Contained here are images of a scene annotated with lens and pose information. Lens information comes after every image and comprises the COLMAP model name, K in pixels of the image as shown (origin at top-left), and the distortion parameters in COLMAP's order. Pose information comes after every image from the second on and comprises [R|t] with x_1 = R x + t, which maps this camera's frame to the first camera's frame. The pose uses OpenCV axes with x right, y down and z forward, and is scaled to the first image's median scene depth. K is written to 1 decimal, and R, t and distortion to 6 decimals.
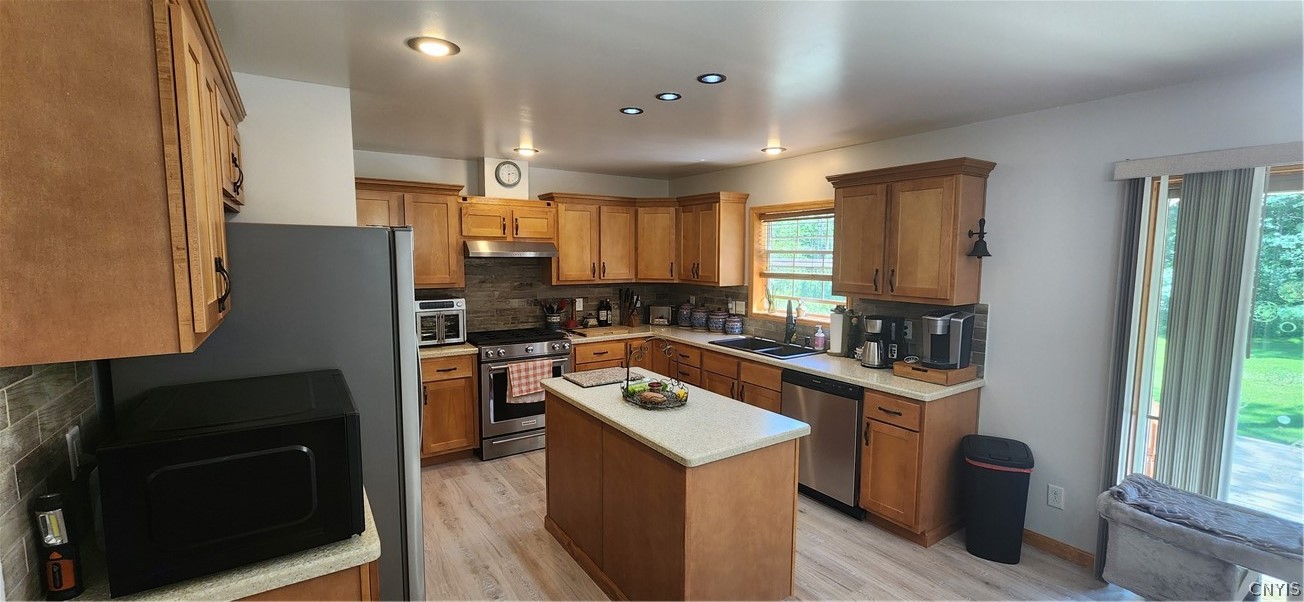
lens RADIAL K [[534.7, 0, 656.9], [0, 534.7, 304.6], [0, 0, 1]] dist [0.001865, 0.000060]
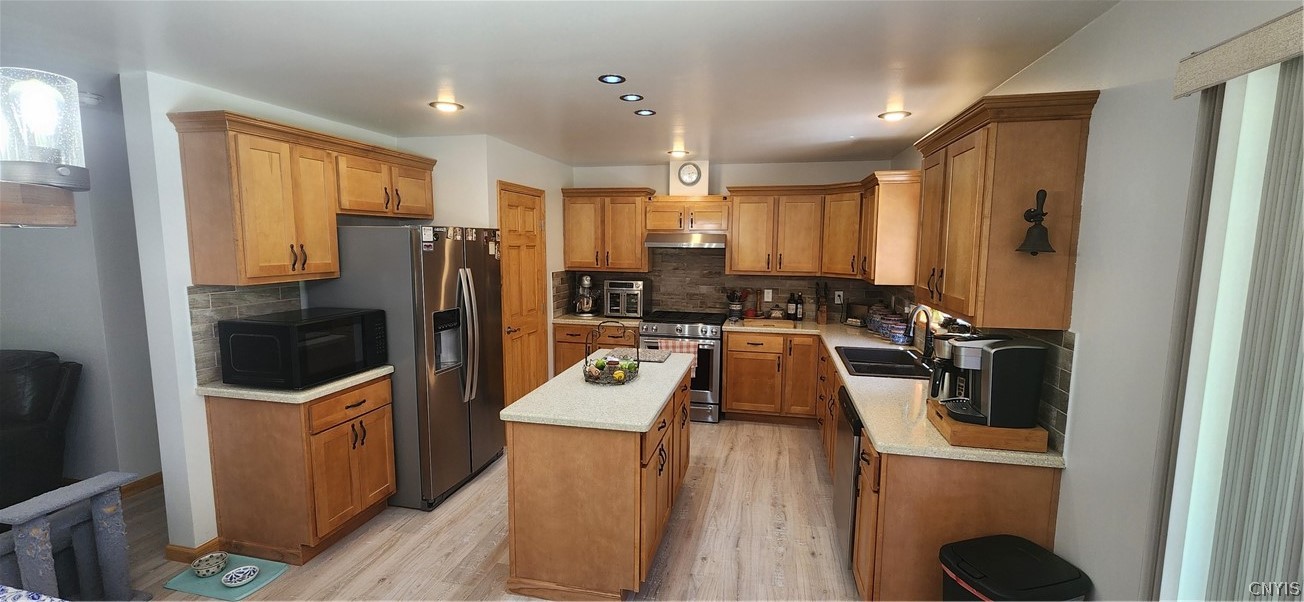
lens RADIAL K [[534.7, 0, 654.5], [0, 534.7, 300.7], [0, 0, 1]] dist [0.001865, 0.000060]
pose [[0.684596, 0.080605, -0.724452, 0.495751], [-0.073567, 0.996433, 0.041347, -0.018221], [0.725201, 0.024990, 0.688084, 0.173283]]
